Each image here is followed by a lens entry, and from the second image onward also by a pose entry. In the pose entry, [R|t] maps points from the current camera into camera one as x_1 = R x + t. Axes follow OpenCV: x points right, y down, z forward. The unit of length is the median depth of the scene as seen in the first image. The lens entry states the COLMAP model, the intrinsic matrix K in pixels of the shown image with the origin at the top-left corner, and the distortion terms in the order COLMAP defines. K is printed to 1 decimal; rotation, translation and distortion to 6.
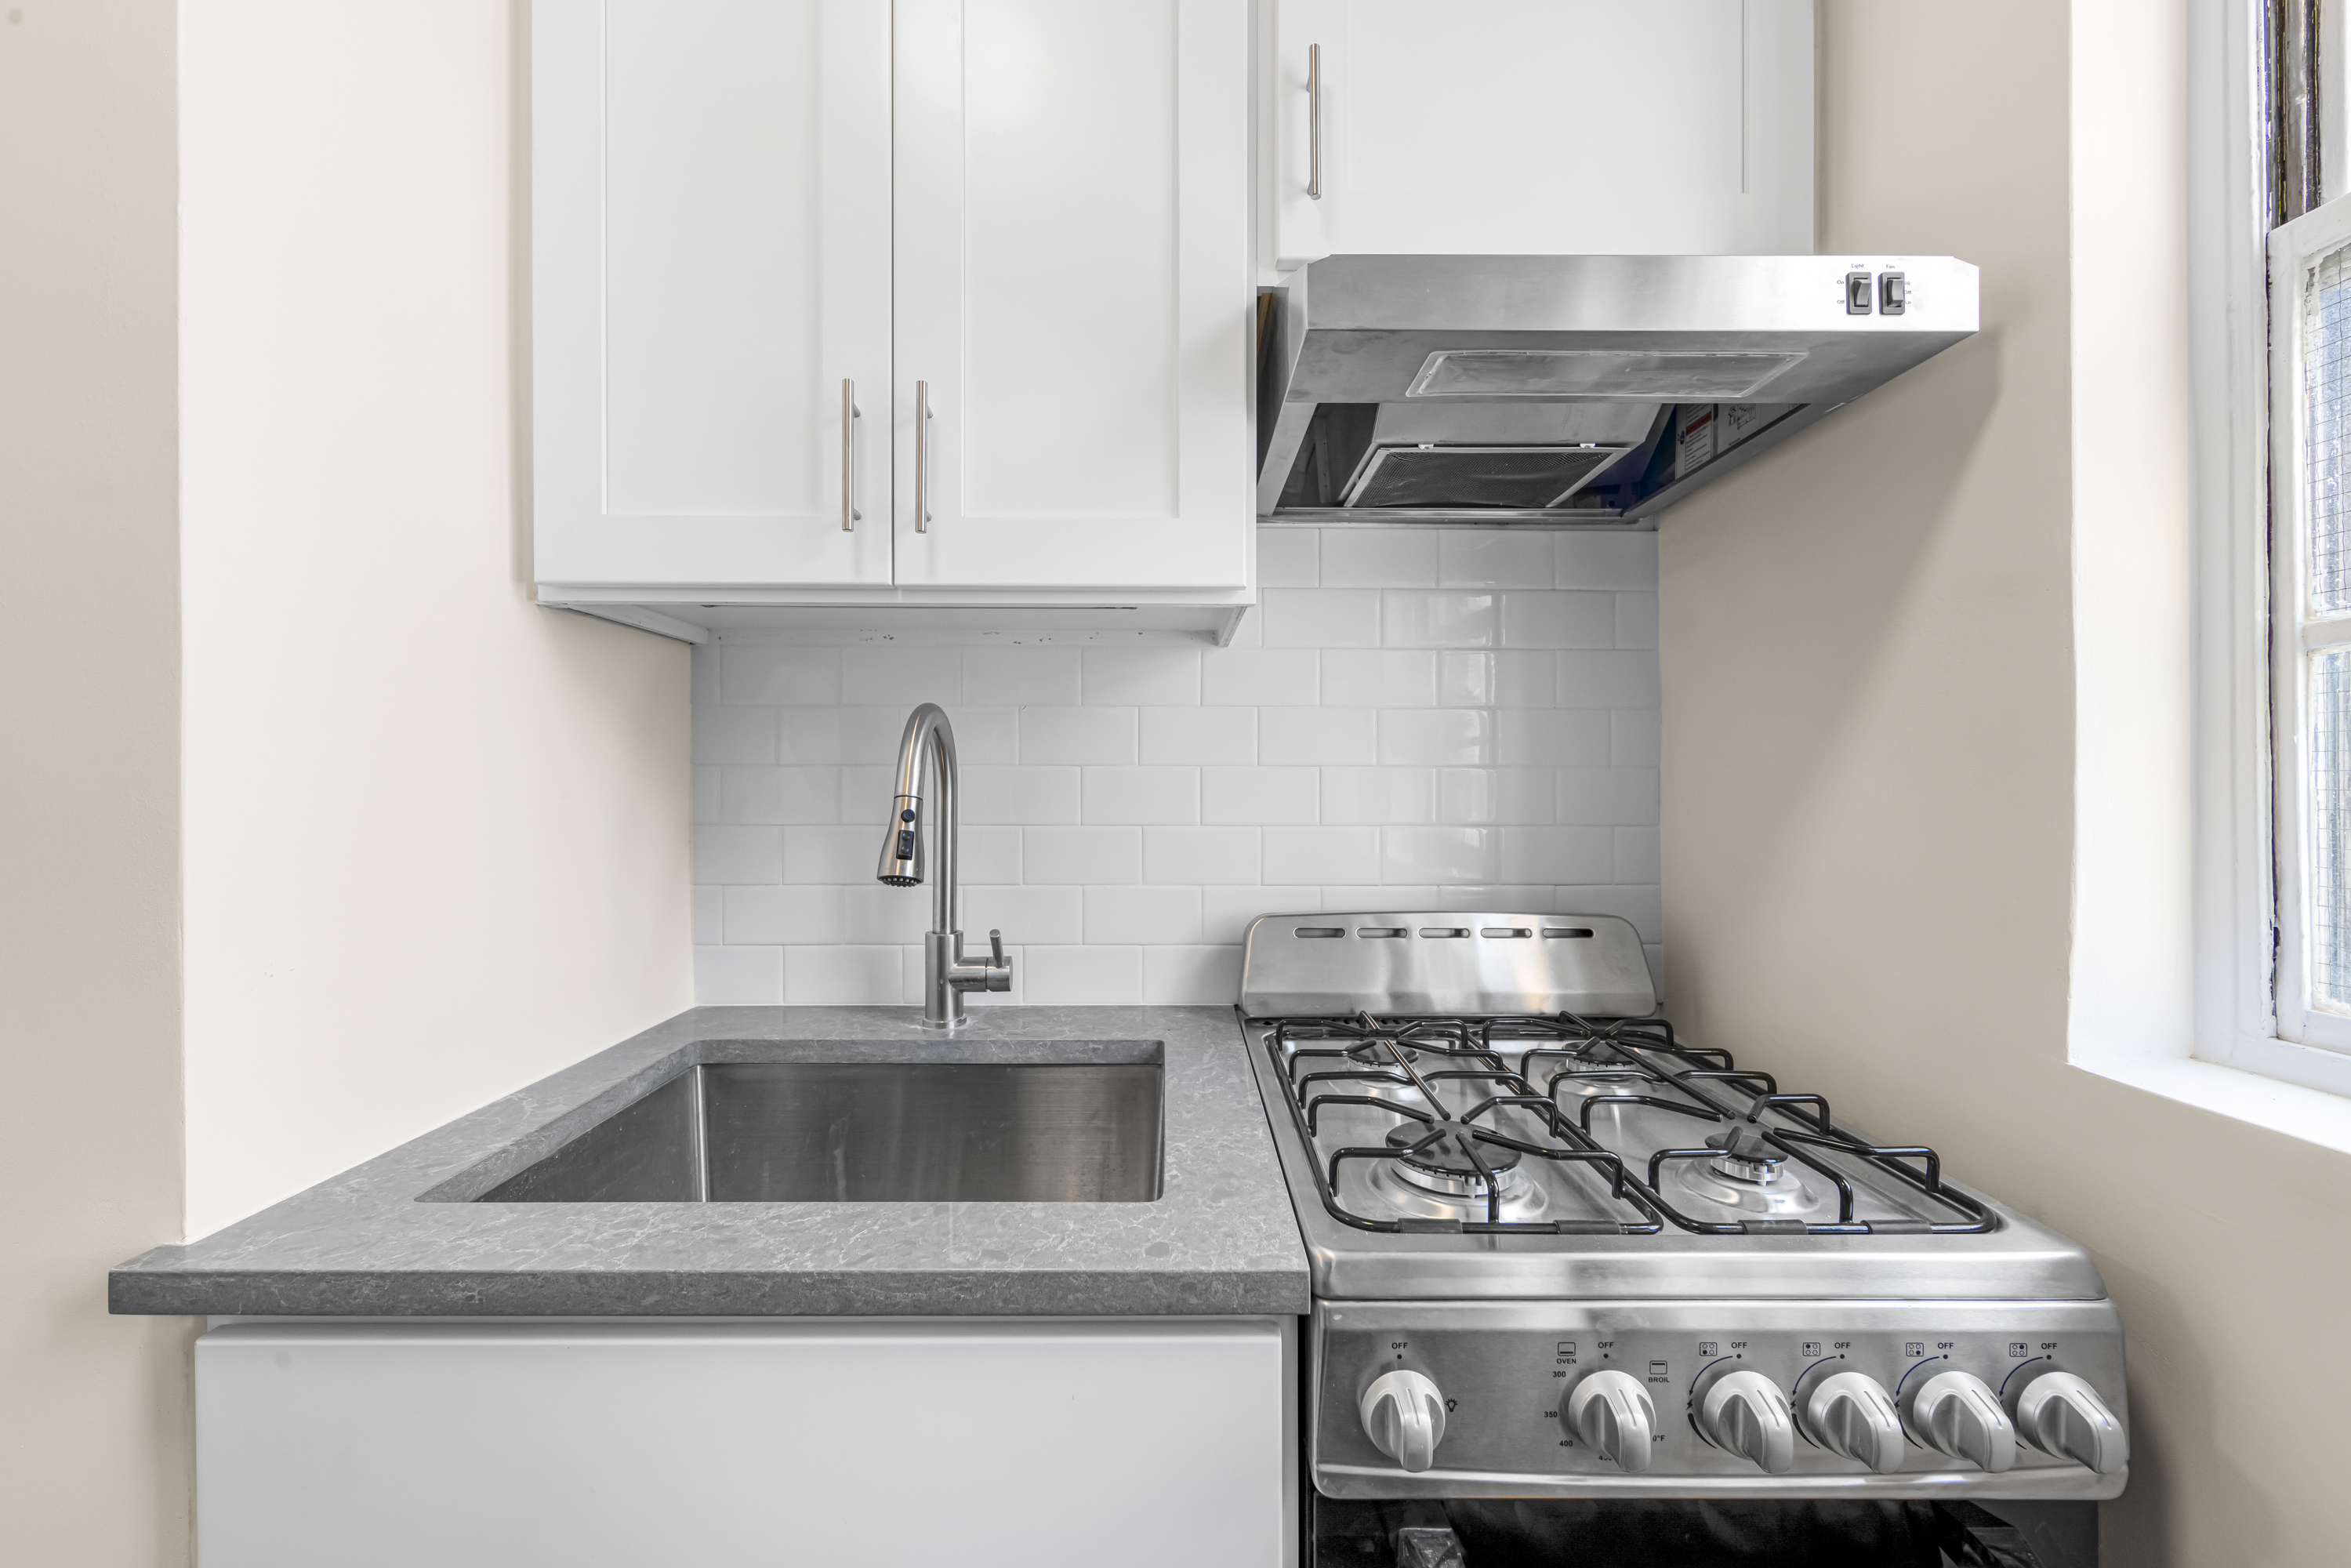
lens RADIAL K [[1022.1, 0, 1172.4], [0, 1022.1, 745.4], [0, 0, 1]] dist [0.000042, -0.000054]
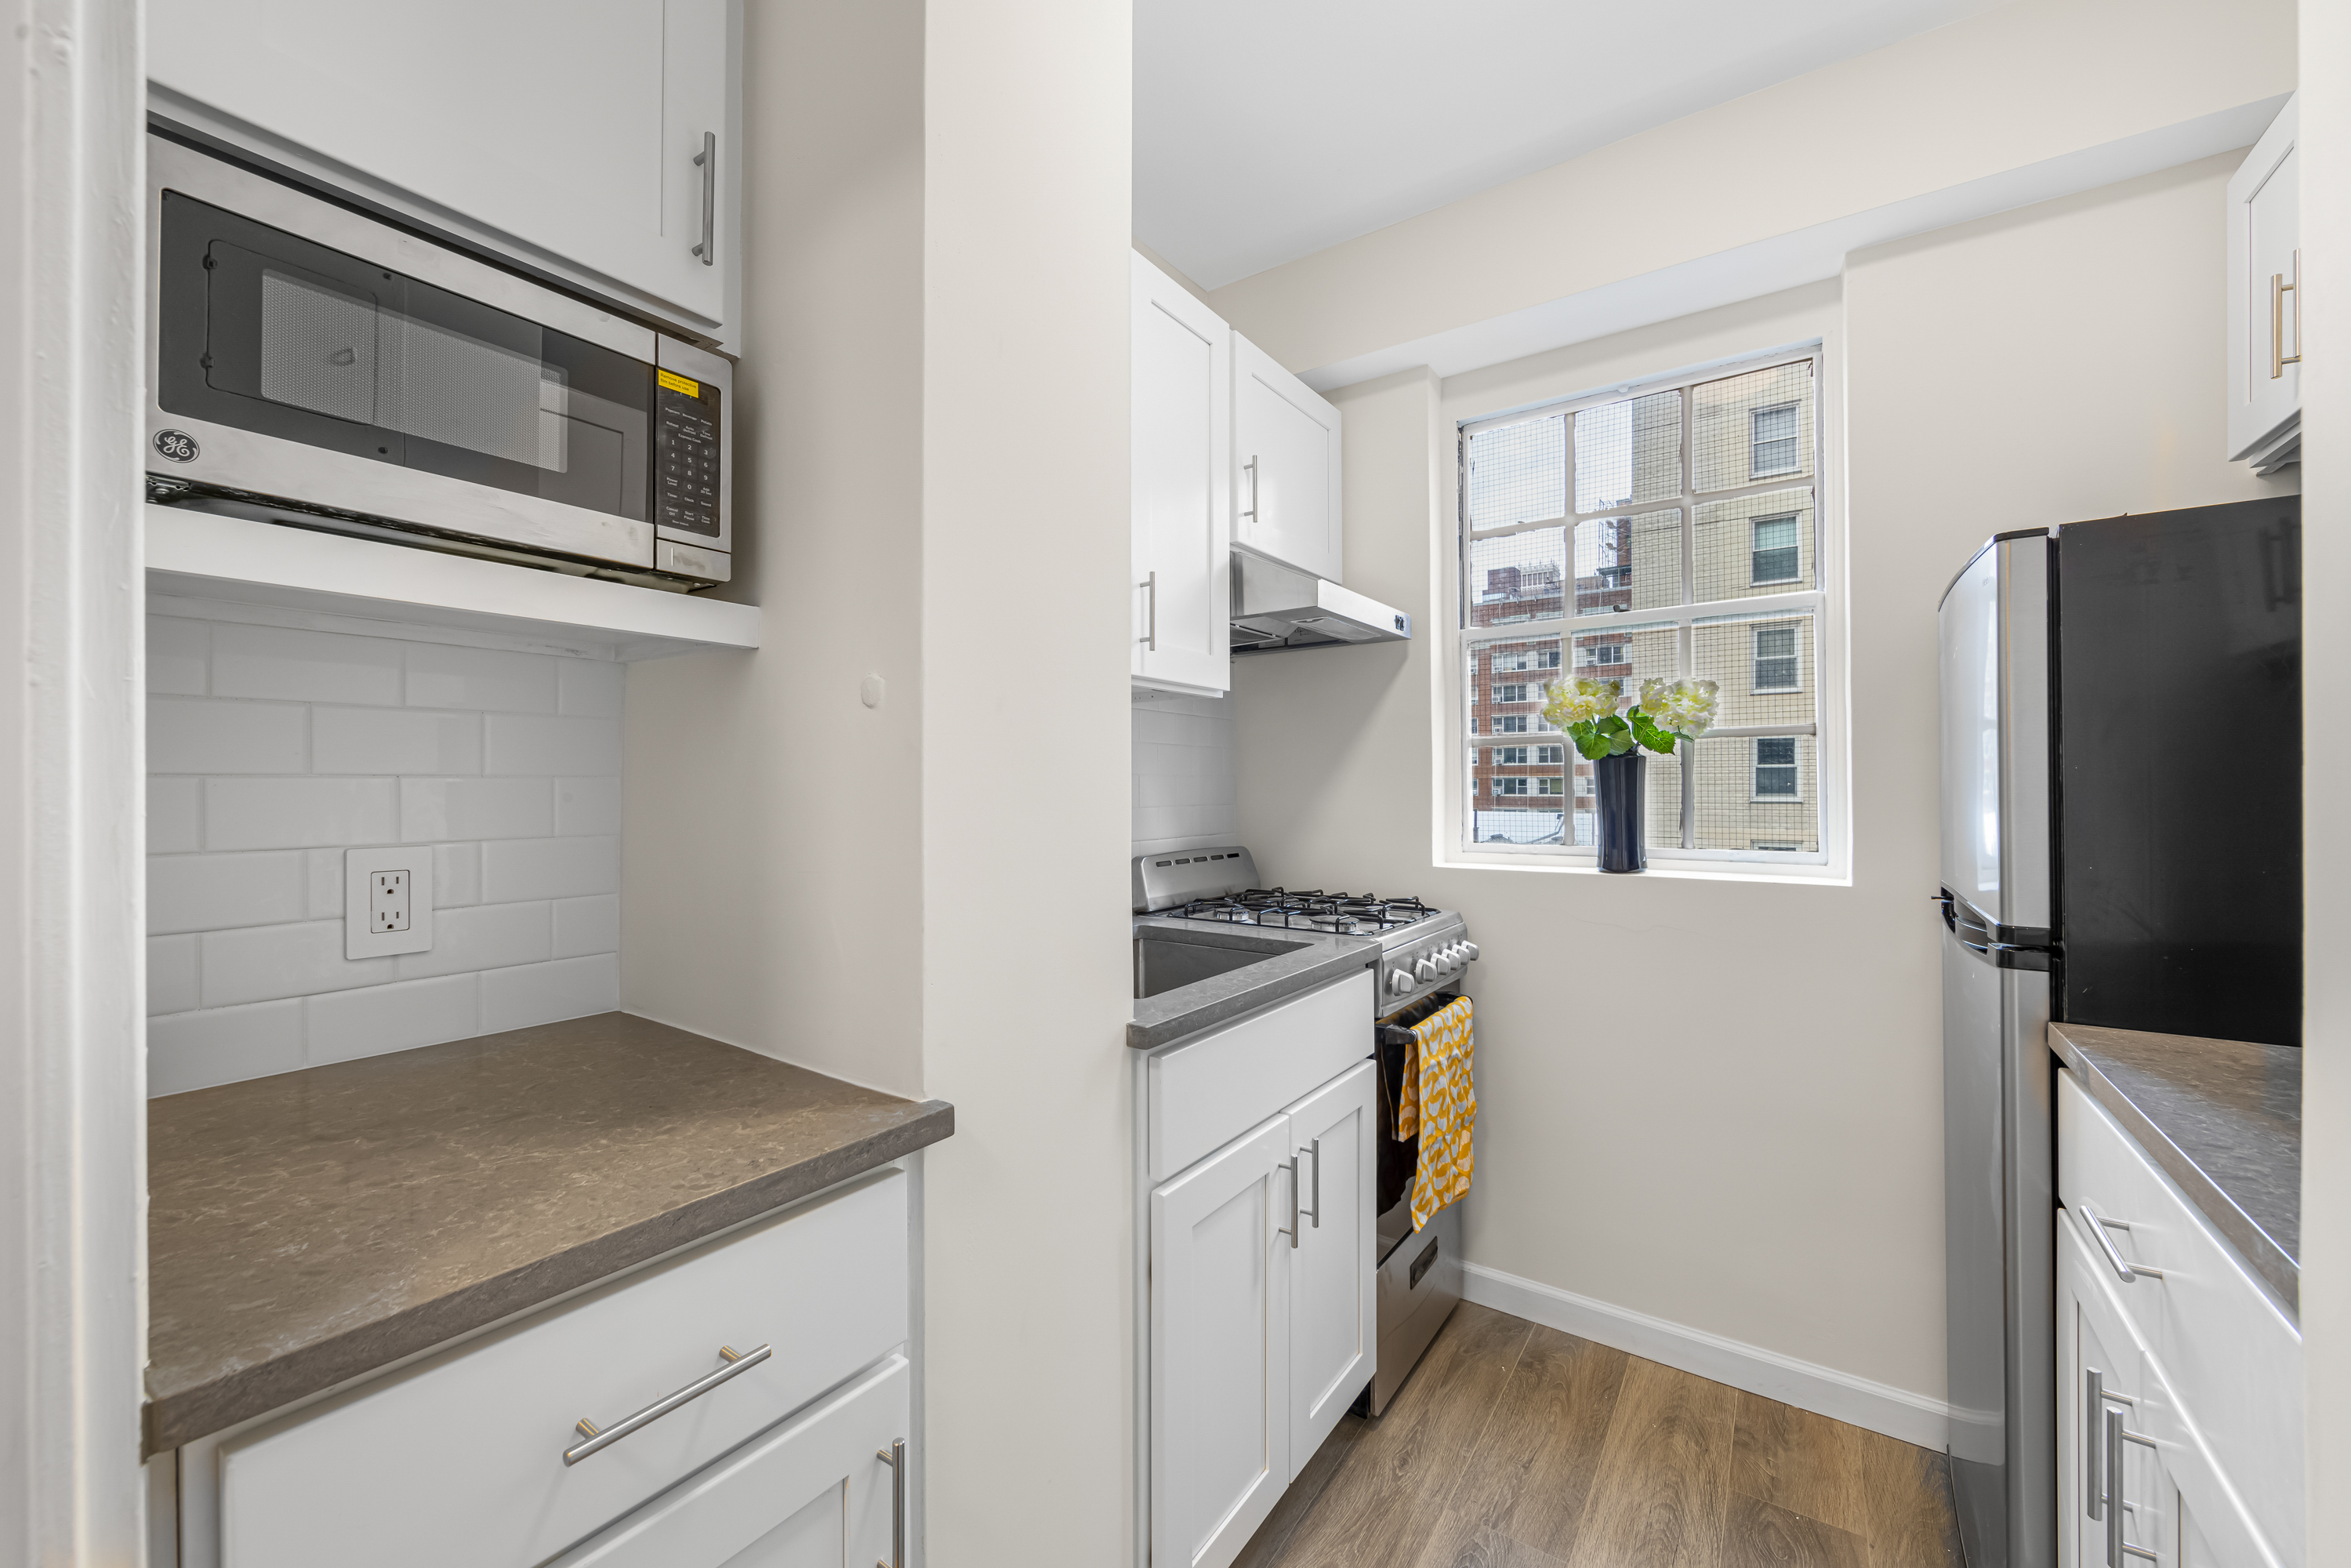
lens RADIAL K [[915.2, 0, 1178.3], [0, 915.2, 787.1], [0, 0, 1]] dist [0.001133, -0.000177]
pose [[0.571073, 0.000140, 0.820899, -1.904097], [-0.020123, 0.999702, 0.013828, 0.026398], [-0.820653, -0.024416, 0.570905, -0.033177]]
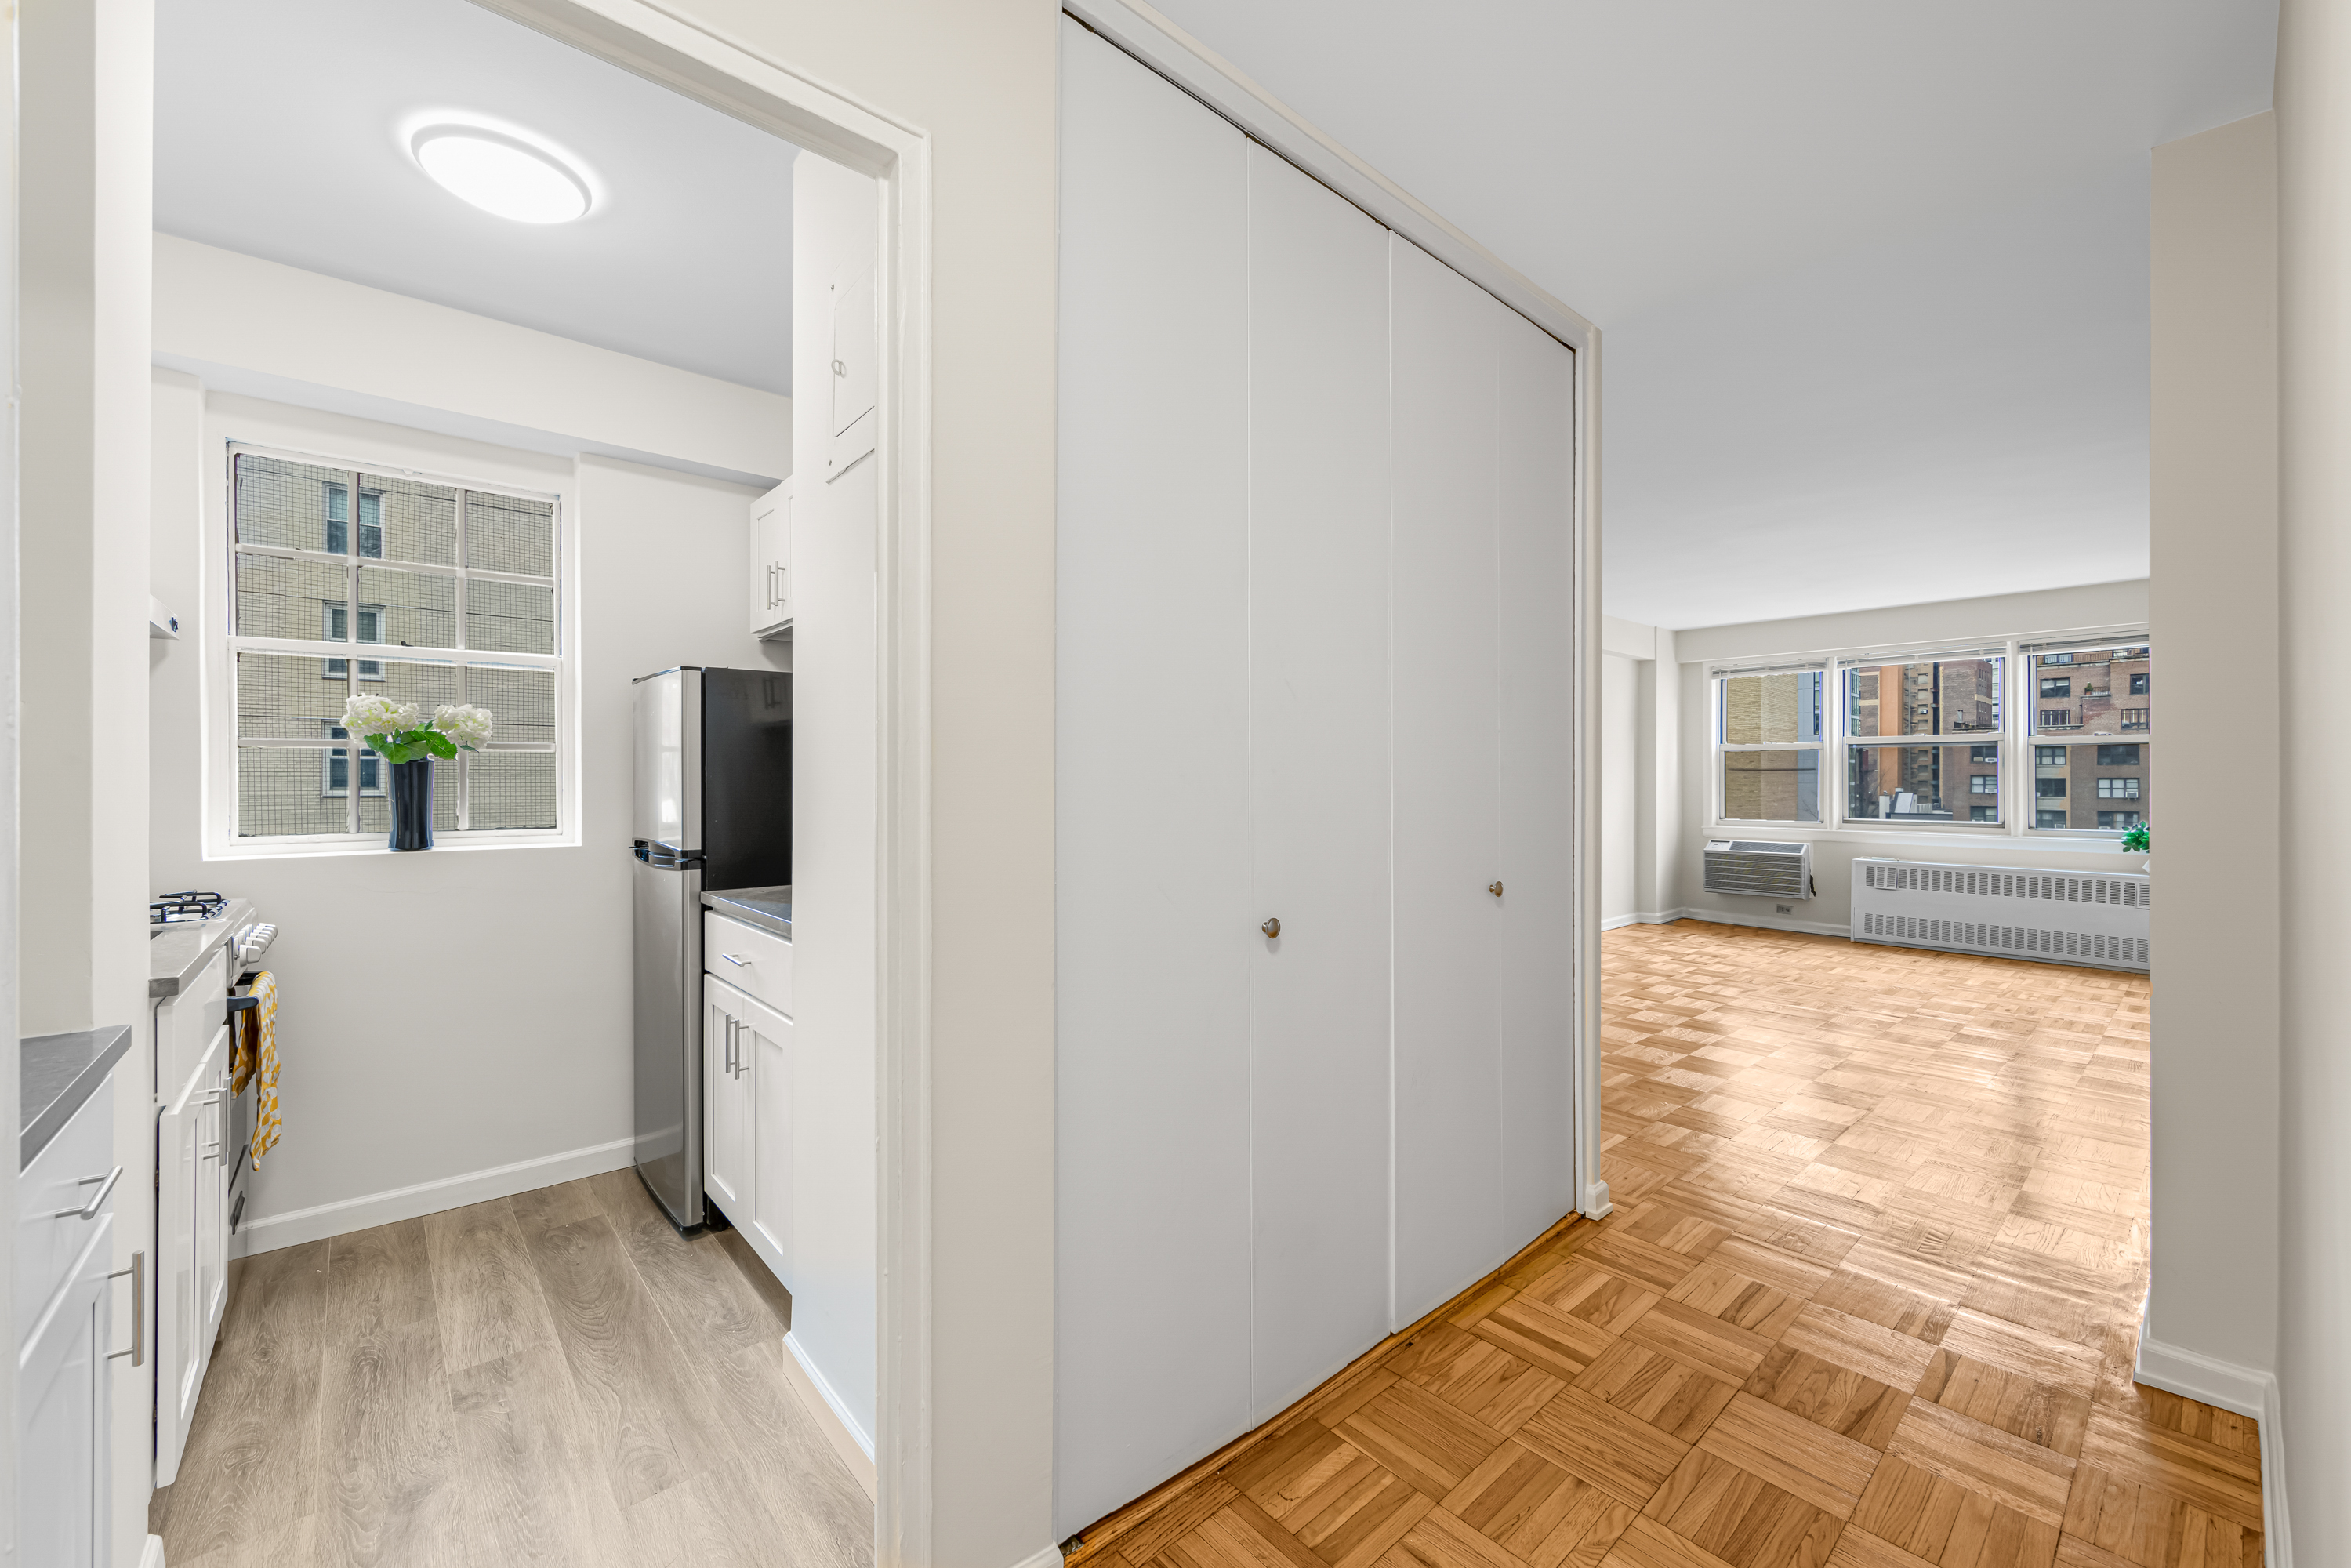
lens RADIAL K [[926.1, 0, 1167.9], [0, 926.1, 777.4], [0, 0, 1]] dist [-0.001525, -0.000486]
pose [[-0.652000, 0.001944, 0.758217, -3.367406], [-0.020309, 0.999593, -0.020027, 0.022946], [-0.757947, -0.028456, -0.651695, 0.508571]]
